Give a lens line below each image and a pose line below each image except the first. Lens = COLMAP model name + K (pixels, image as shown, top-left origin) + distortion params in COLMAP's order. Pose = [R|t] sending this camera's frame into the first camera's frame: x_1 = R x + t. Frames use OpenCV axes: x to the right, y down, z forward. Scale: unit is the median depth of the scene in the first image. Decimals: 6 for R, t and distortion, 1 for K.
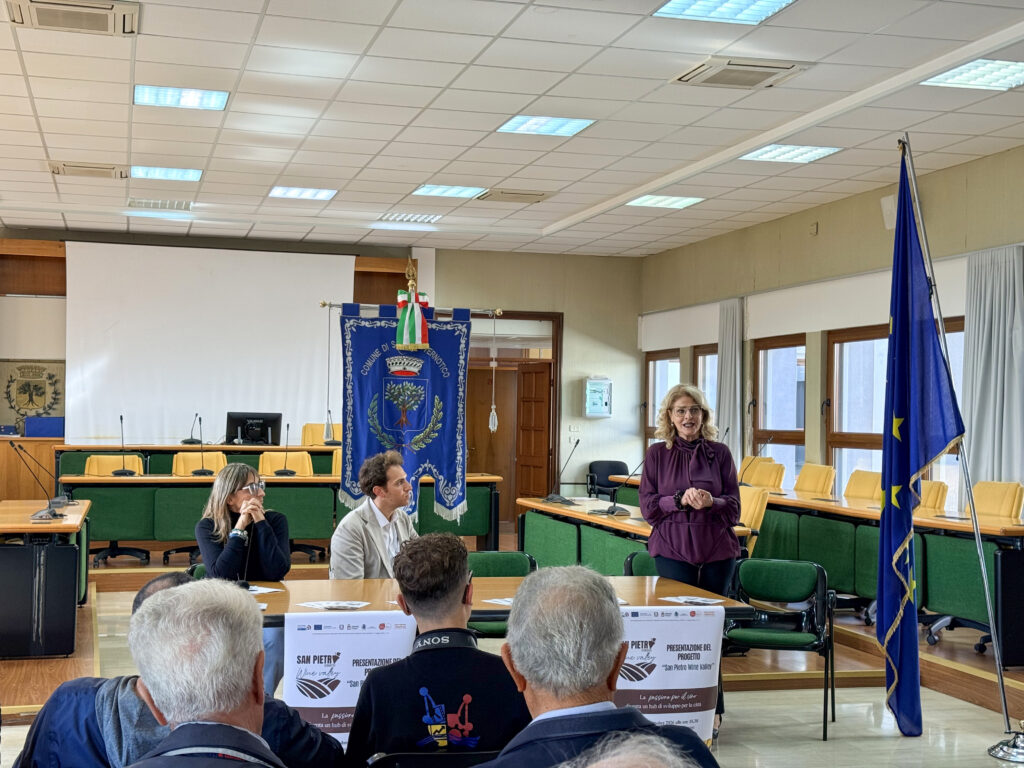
lens RADIAL K [[1419.5, 0, 514.3], [0, 1419.5, 397.2], [0, 0, 1]] dist [0.104324, -0.112968]
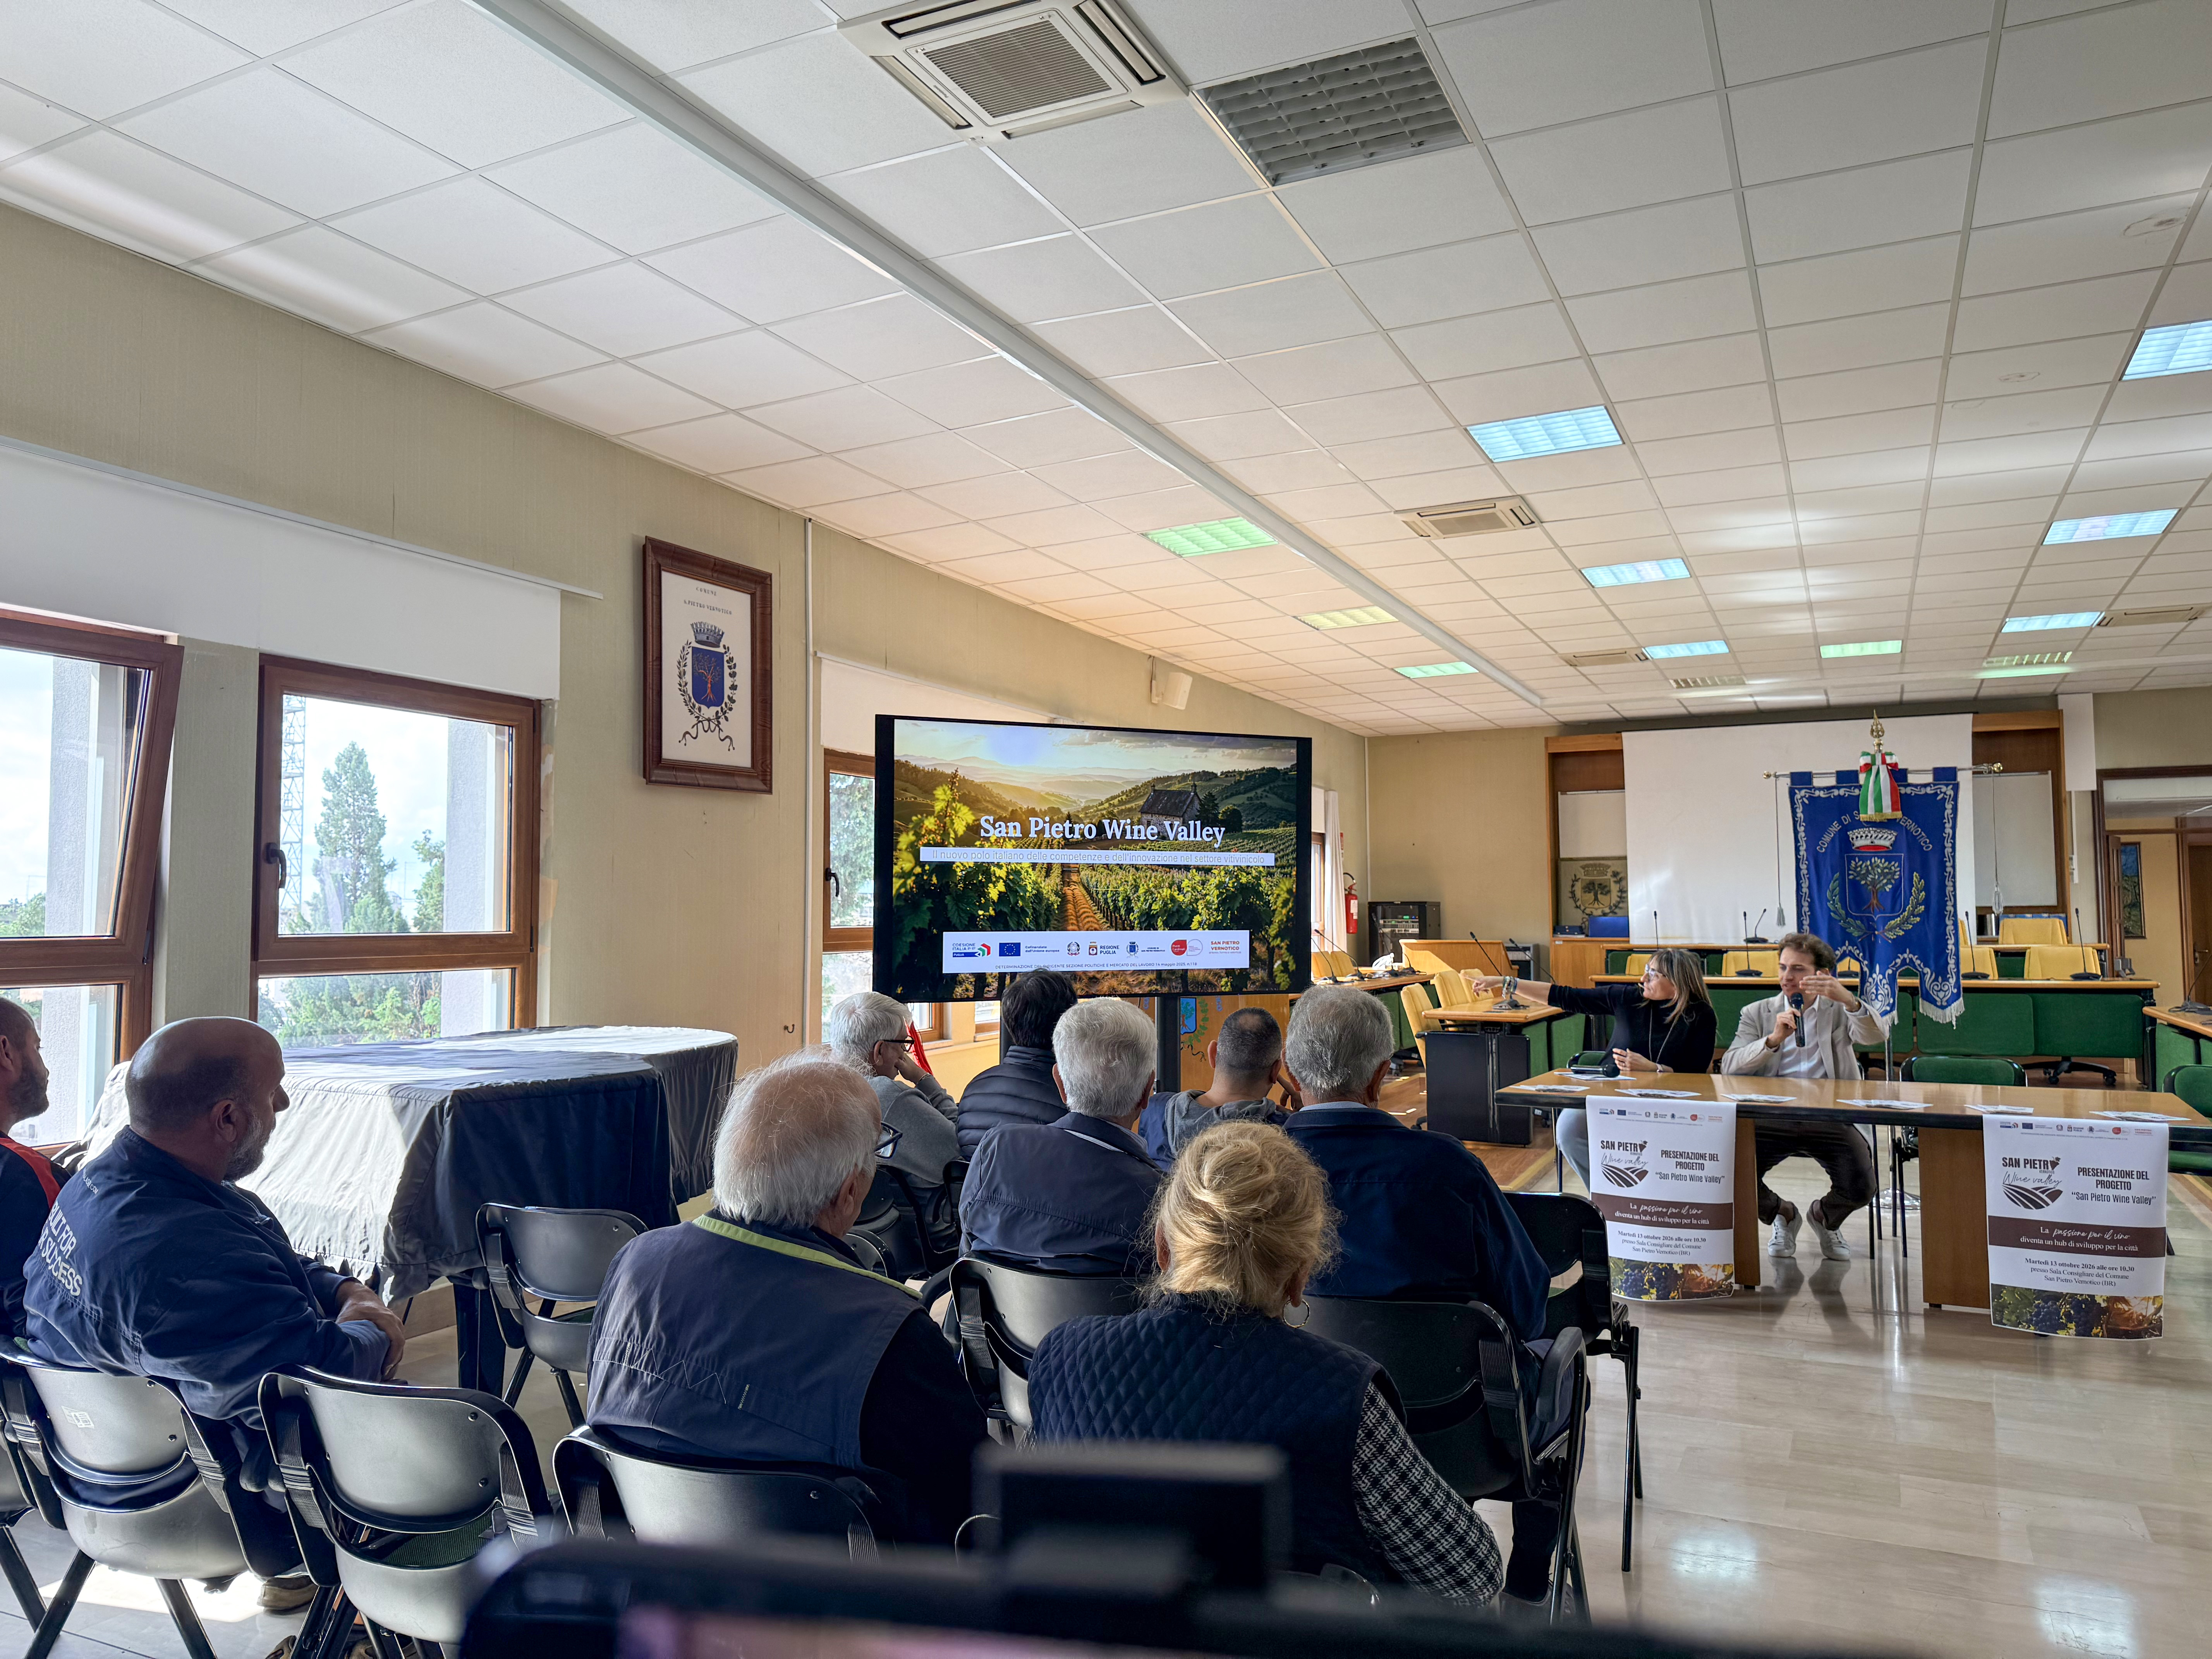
lens RADIAL K [[1545.2, 0, 1095.9], [0, 1545.2, 828.6], [0, 0, 1]] dist [0.036804, -0.061462]
pose [[0.749796, -0.056854, -0.659222, 0.189736], [0.023478, 0.997960, -0.059364, 0.016127], [0.661253, 0.029033, 0.749601, -0.011497]]
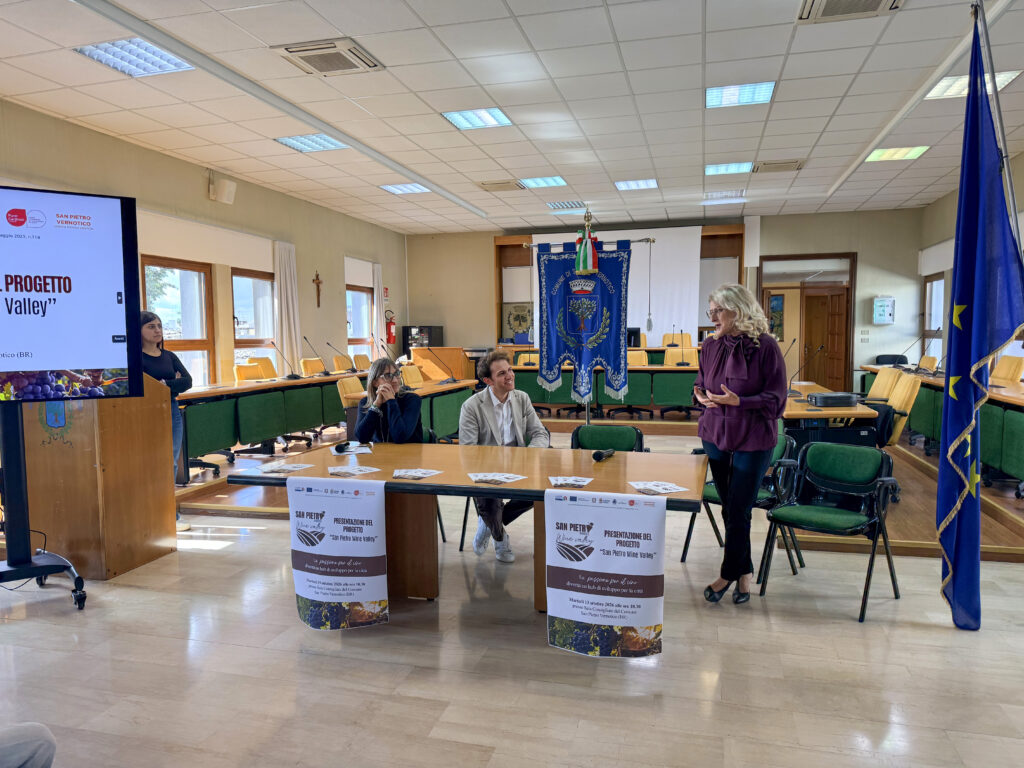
lens RADIAL K [[723.0, 0, 510.1], [0, 723.0, 388.5], [0, 0, 1]] dist [0.090851, -0.113194]
pose [[0.868266, 0.014543, -0.495885, 0.210487], [0.028993, 0.996374, 0.079987, 0.018145], [0.495250, -0.083827, 0.864697, 0.353586]]
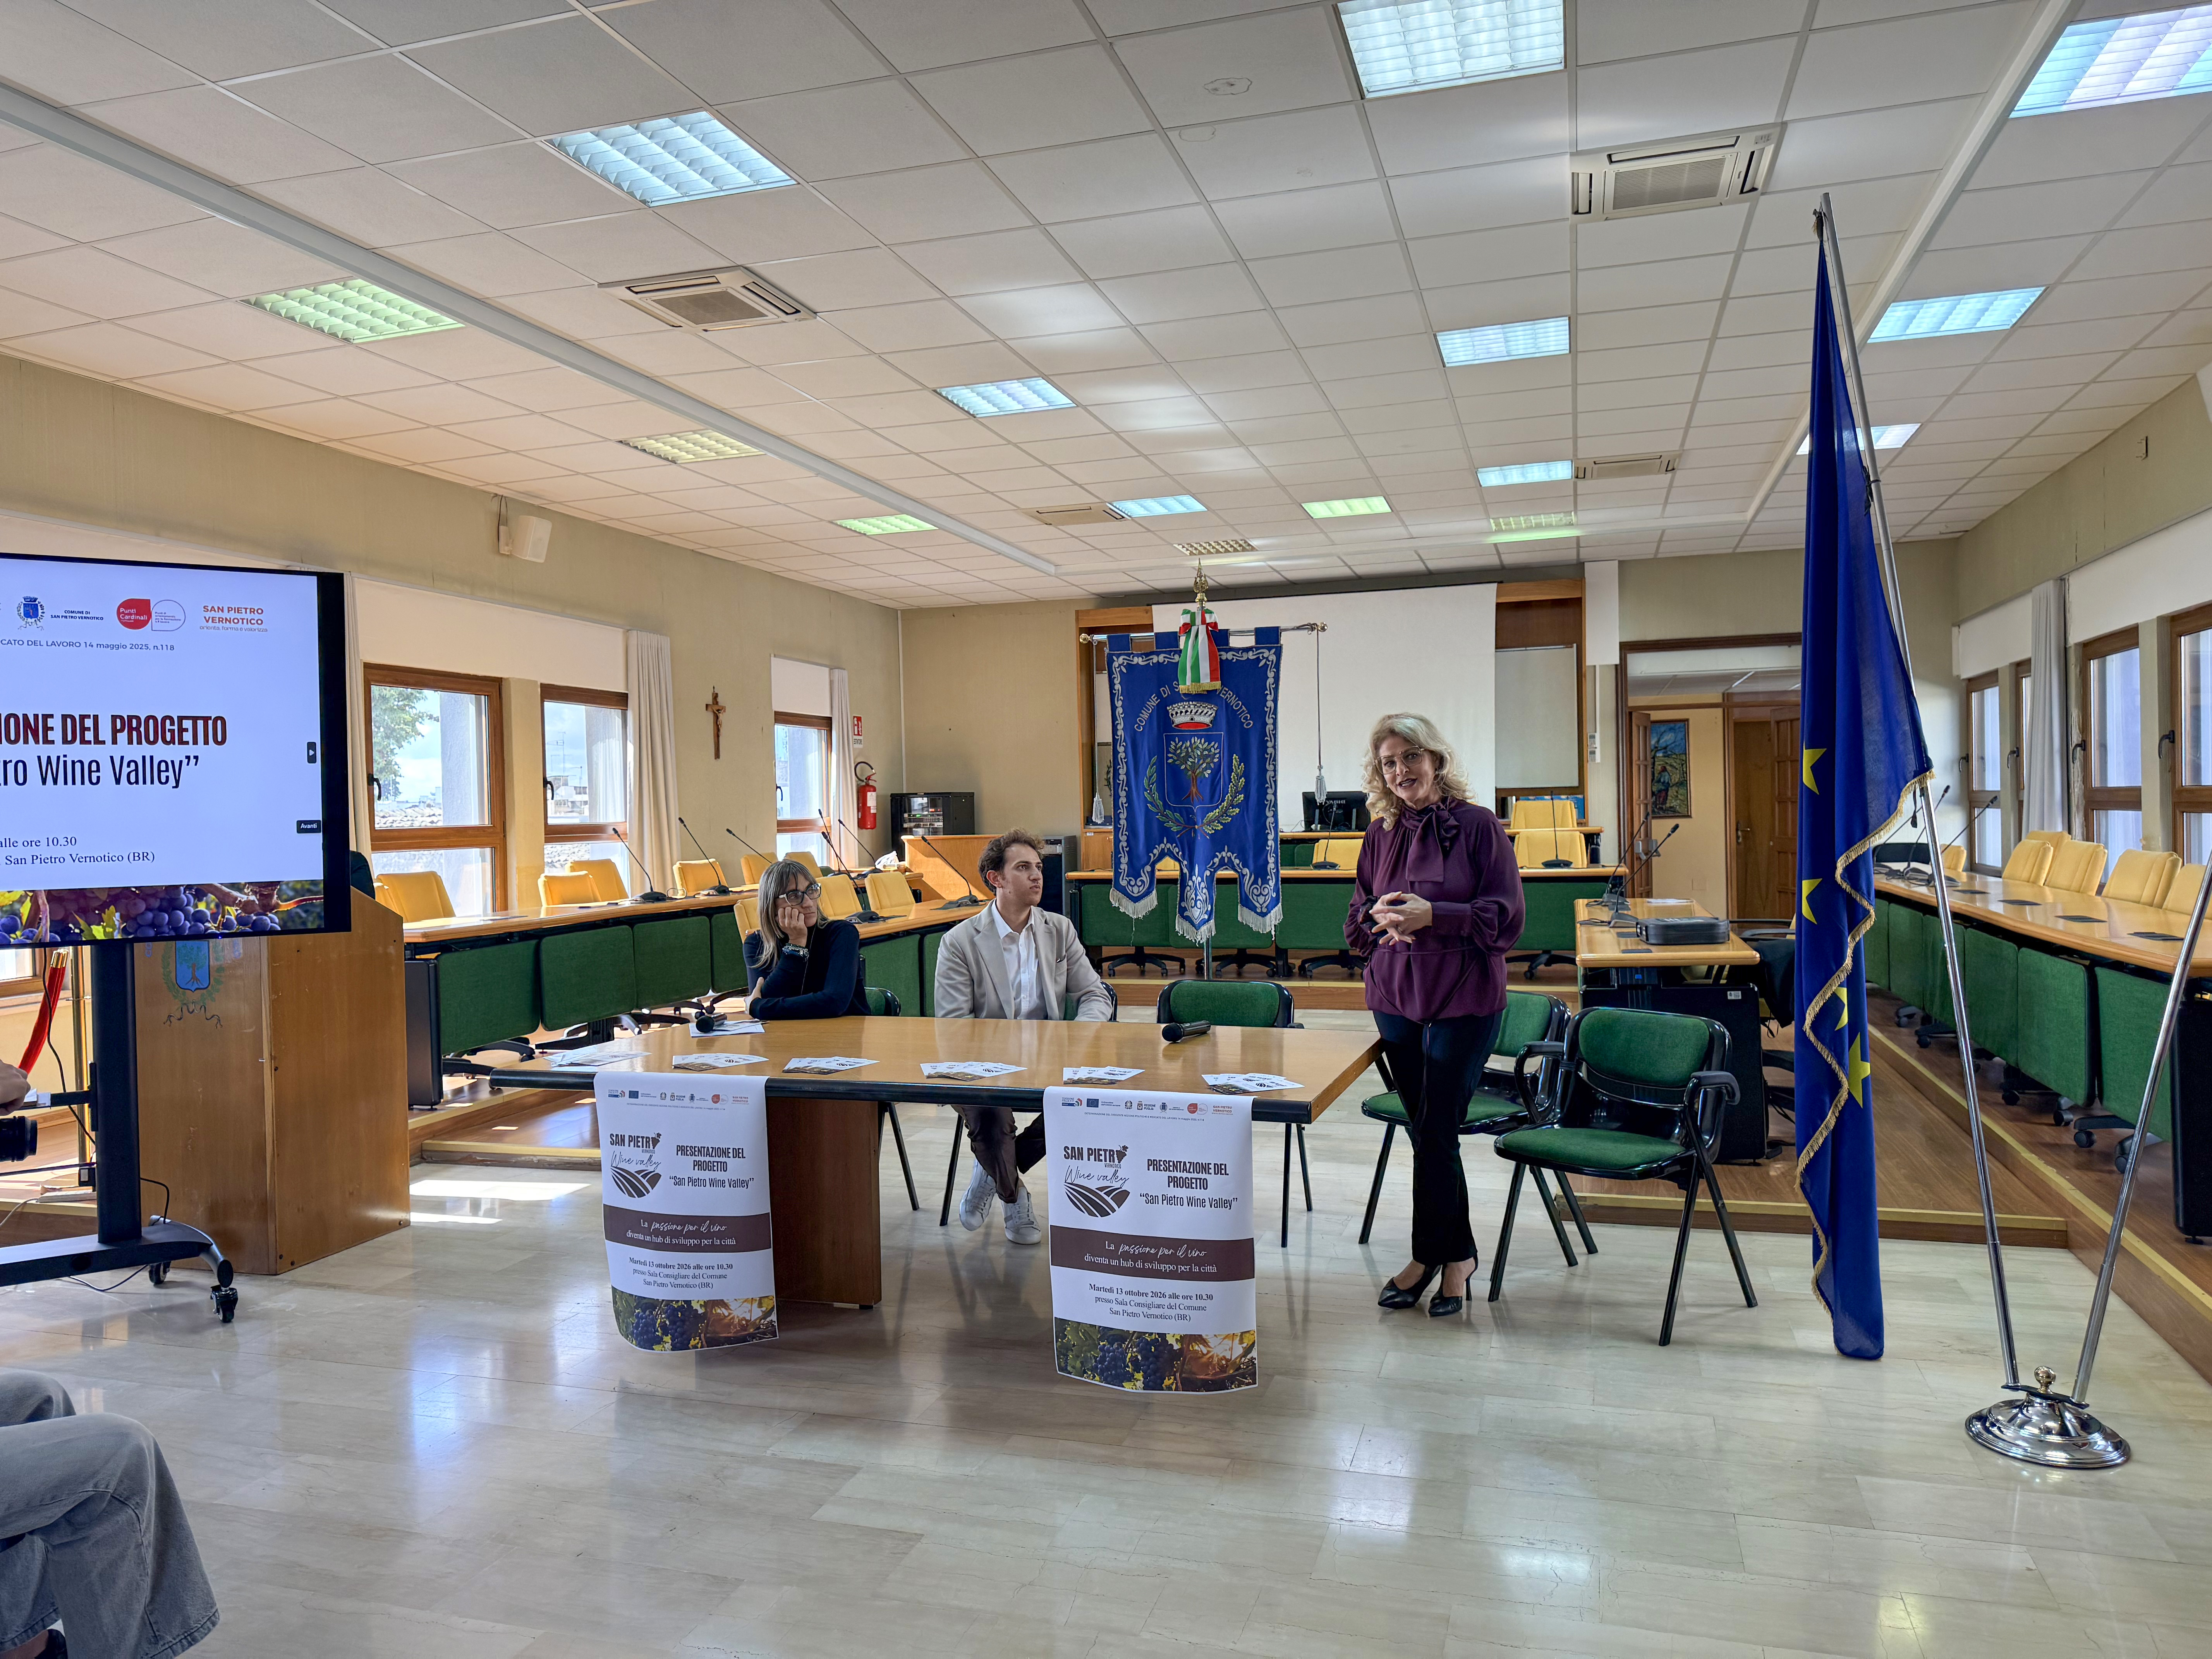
lens RADIAL K [[1551.9, 0, 1087.6], [0, 1551.9, 824.5], [0, 0, 1]] dist [0.110091, -0.155260]
pose [[0.846166, -0.026207, -0.532275, 0.291638], [0.040311, 0.999076, 0.014893, 0.018946], [0.531393, -0.034059, 0.846440, 0.311848]]
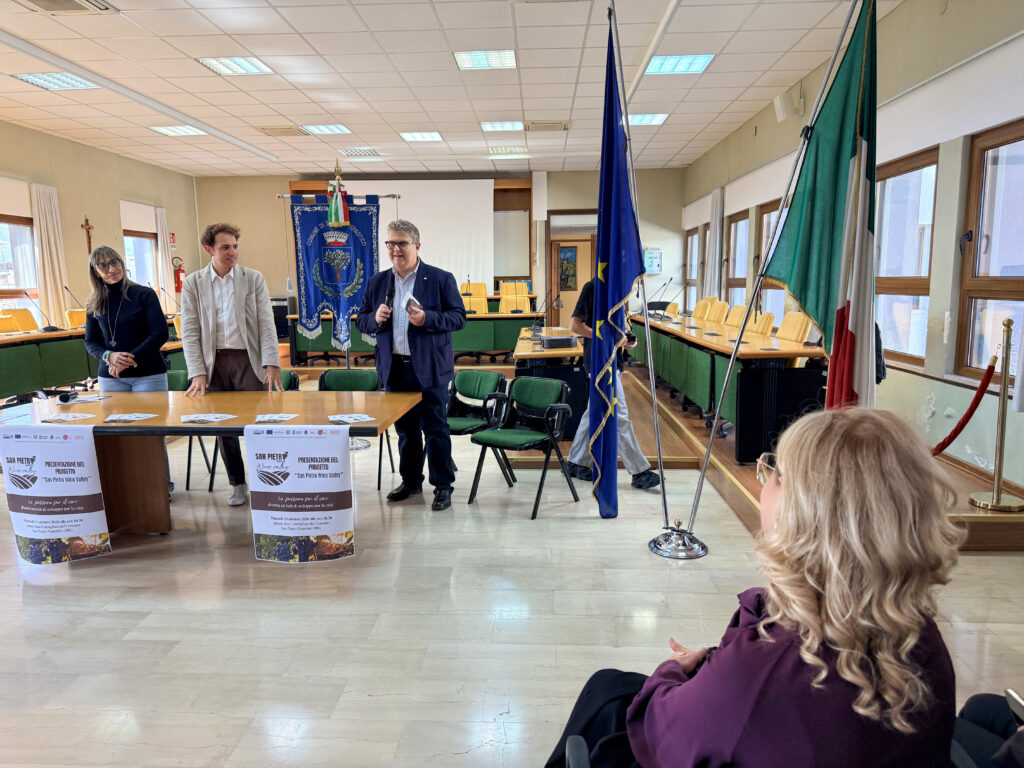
lens RADIAL K [[717.4, 0, 510.5], [0, 717.4, 396.8], [0, 0, 1]] dist [0.094542, -0.145952]
pose [[0.955927, 0.021931, -0.292783, 0.311070], [0.028940, 0.985312, 0.168293, 0.018027], [0.292173, -0.169349, 0.941252, 0.333431]]
